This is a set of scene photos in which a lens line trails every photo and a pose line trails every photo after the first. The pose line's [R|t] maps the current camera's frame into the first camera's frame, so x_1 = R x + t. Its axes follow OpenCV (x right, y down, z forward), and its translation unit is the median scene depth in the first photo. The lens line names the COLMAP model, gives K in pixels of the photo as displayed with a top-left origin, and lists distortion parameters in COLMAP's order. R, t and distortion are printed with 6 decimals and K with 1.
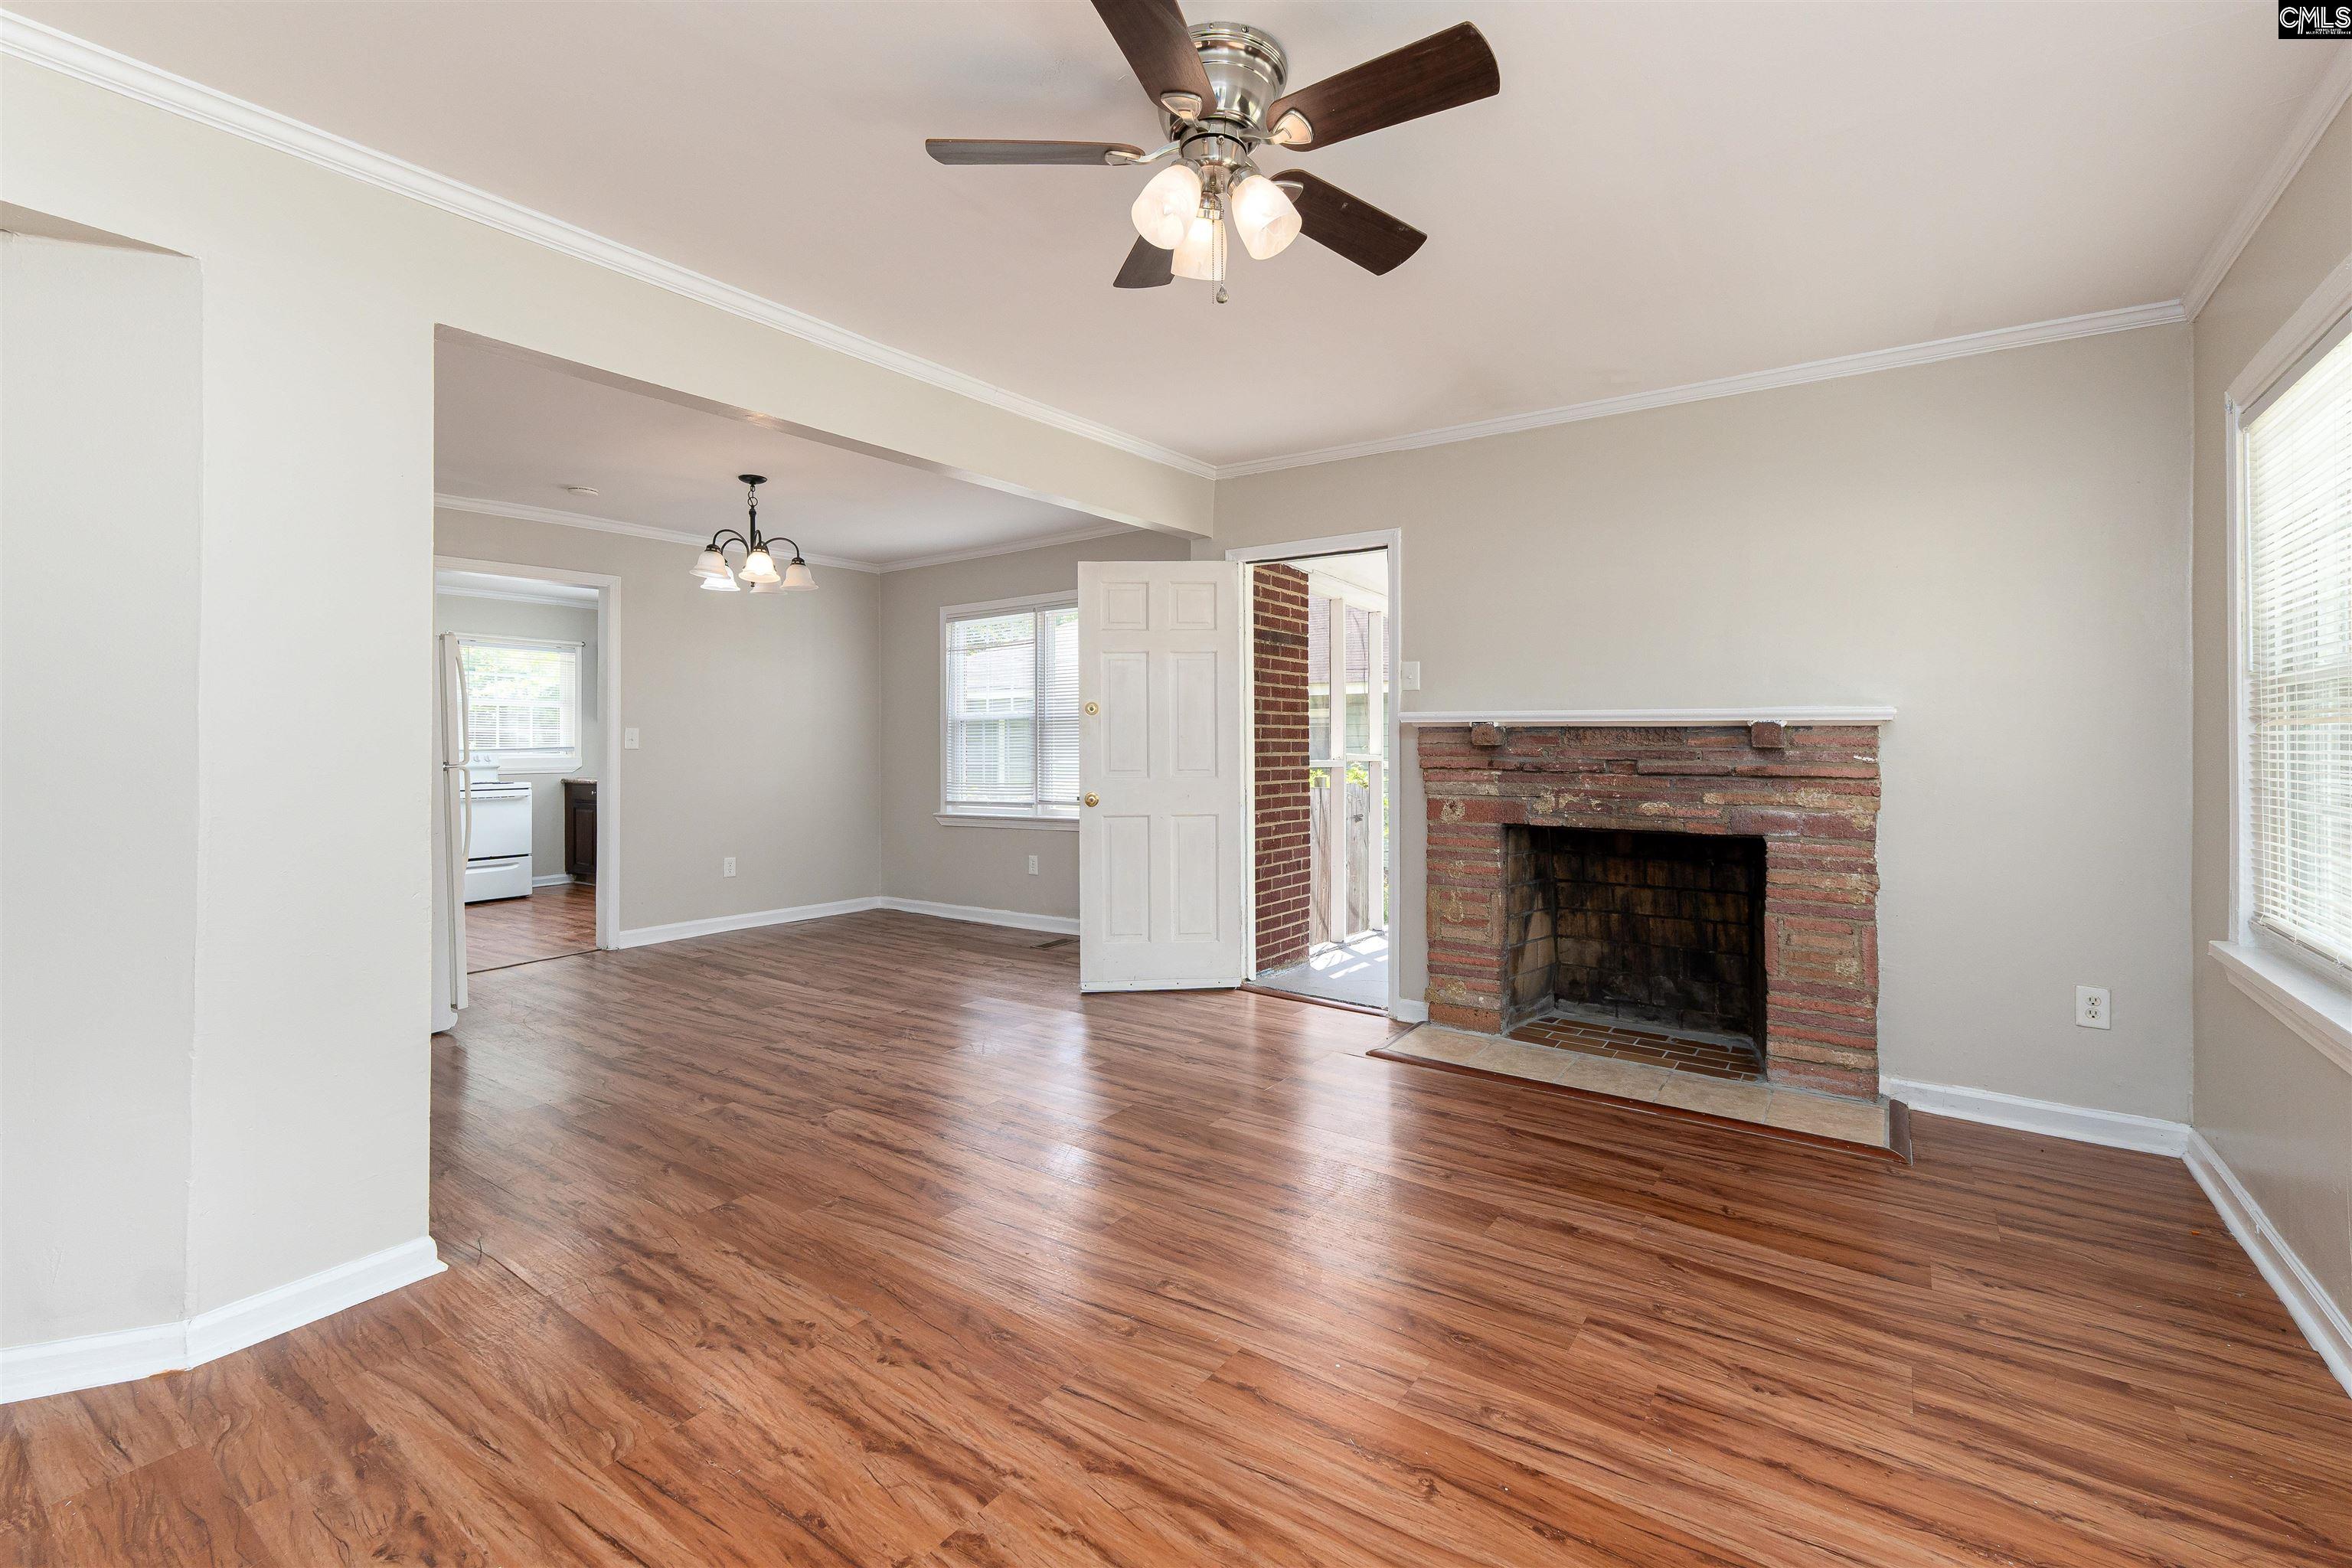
lens RADIAL K [[1012.7, 0, 1188.9], [0, 1012.7, 774.6], [0, 0, 1]] dist [0.015228, 0.000297]
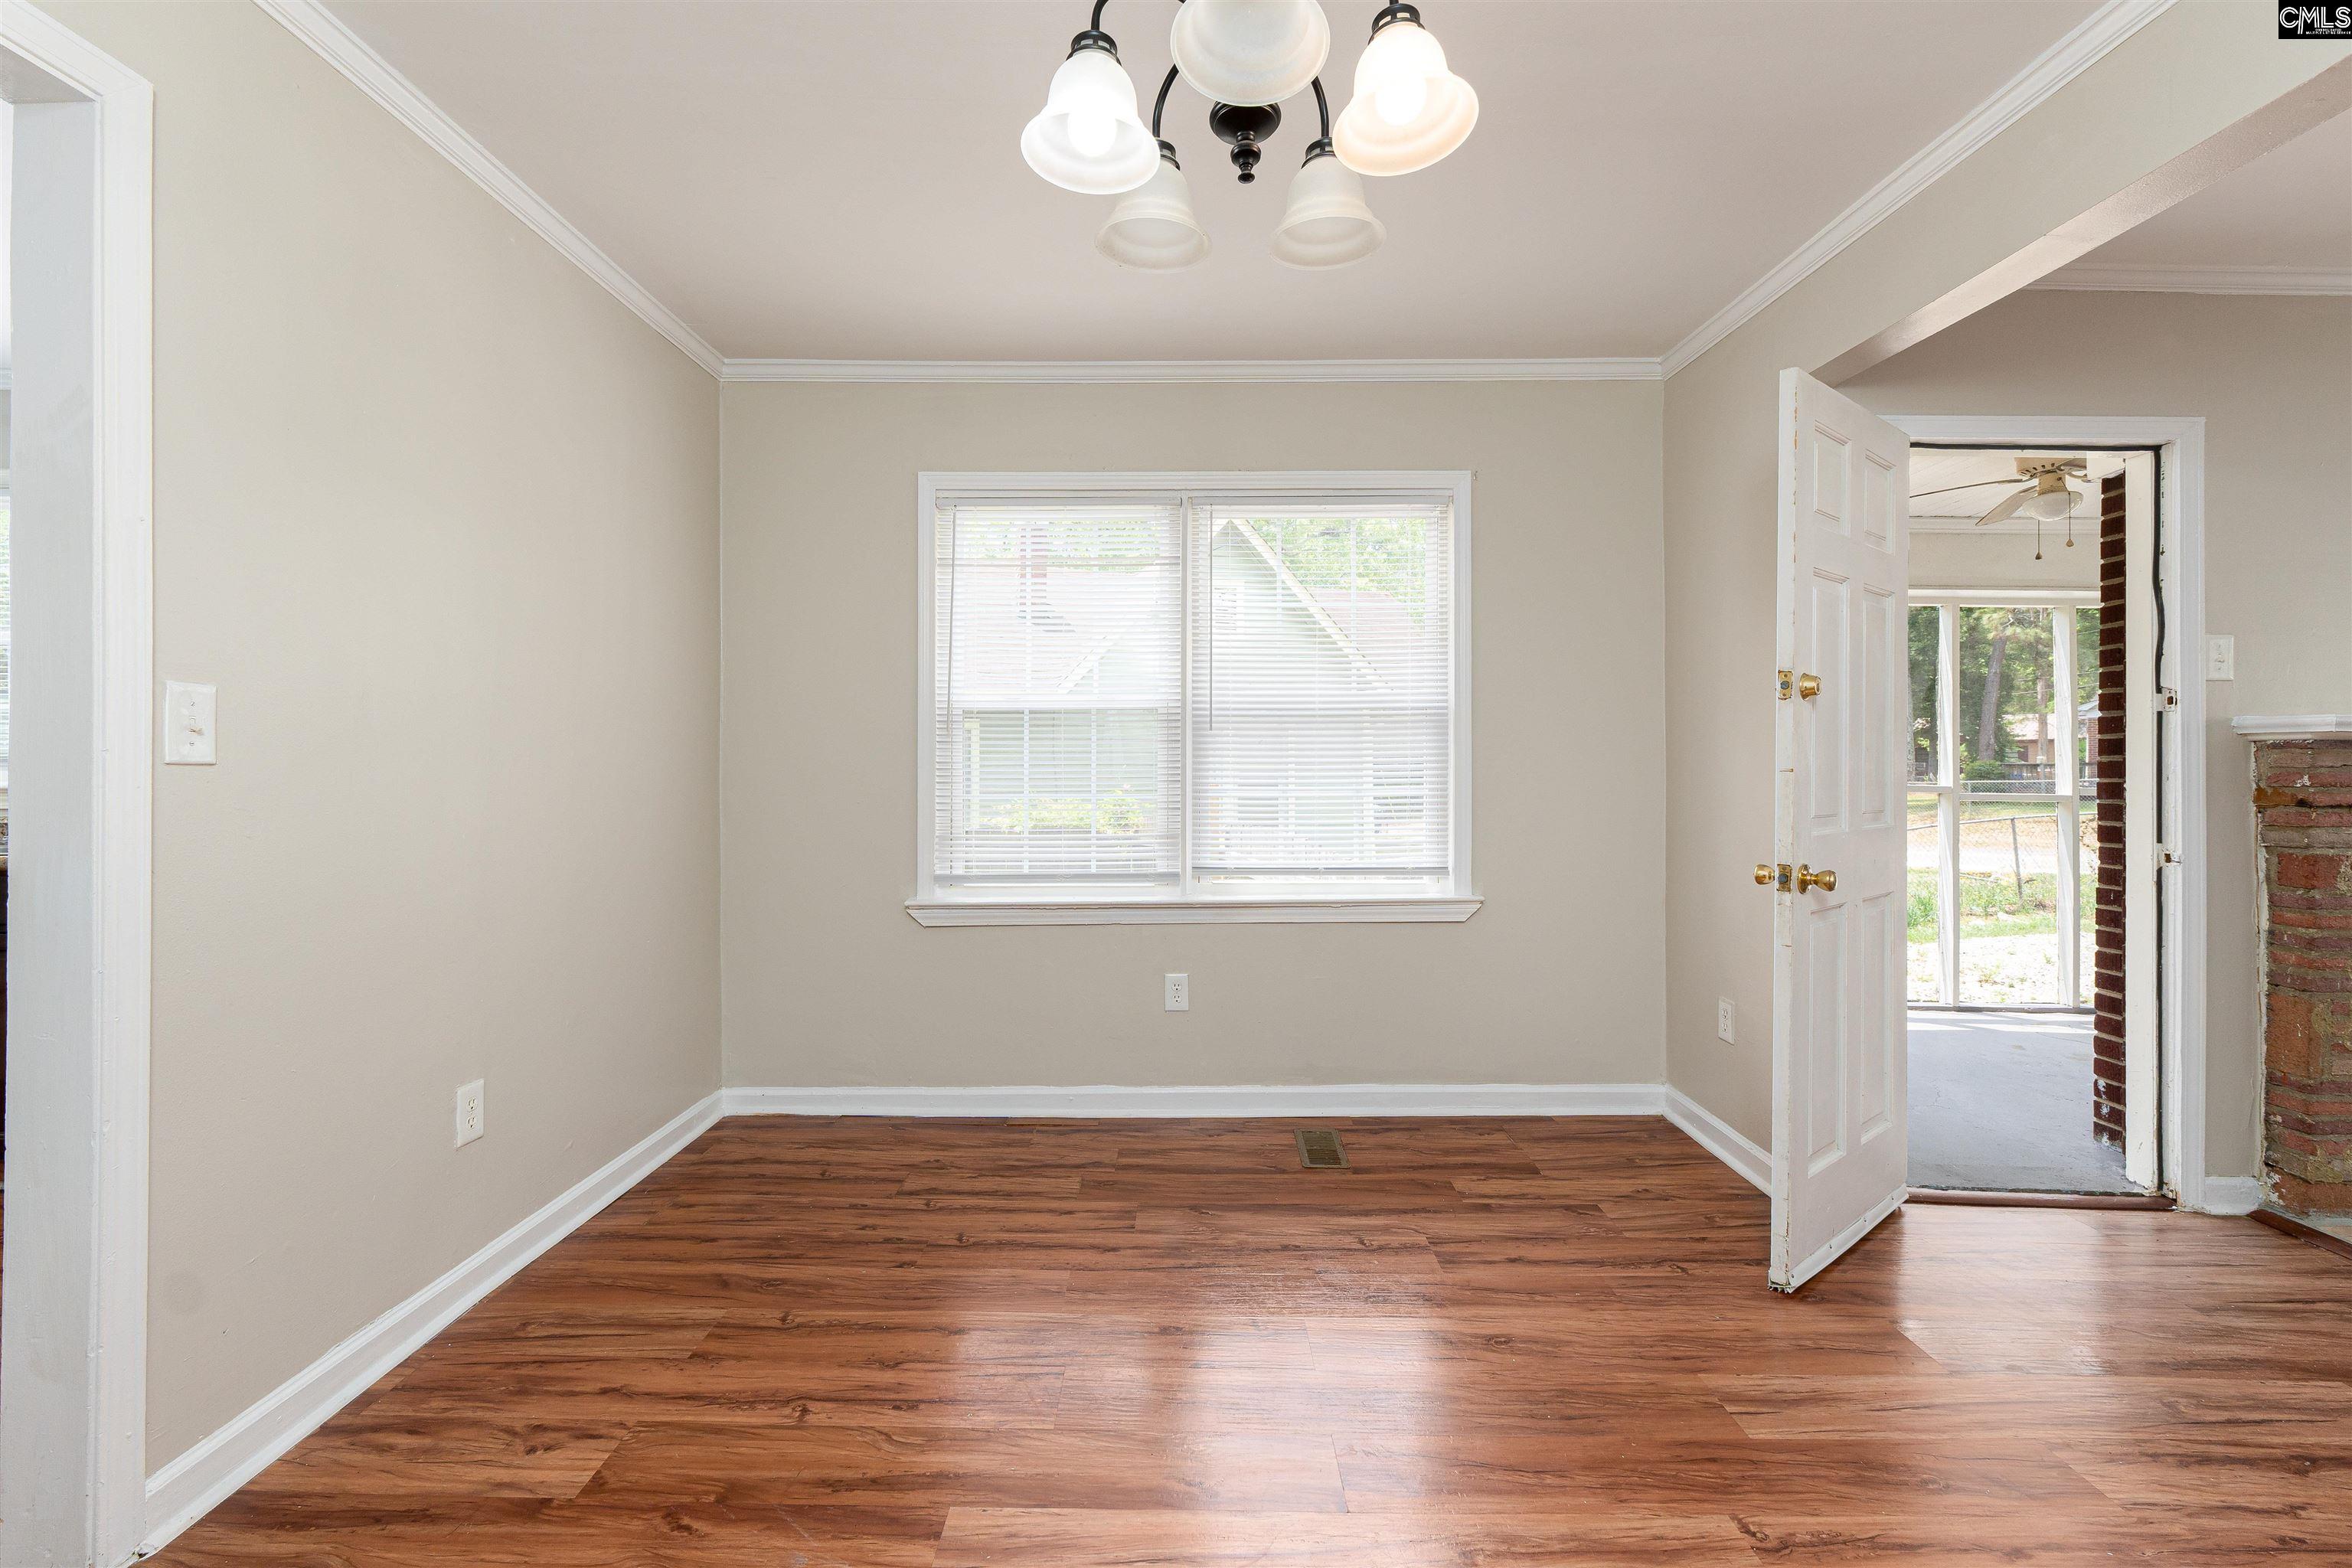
lens RADIAL K [[1012.7, 0, 1164.3], [0, 1012.7, 779.5], [0, 0, 1]] dist [0.015228, 0.000297]
pose [[0.818363, 0.005114, 0.574679, -0.454797], [0.009284, 0.999712, -0.022117, -0.009377], [-0.574627, 0.023435, 0.818080, 0.582121]]
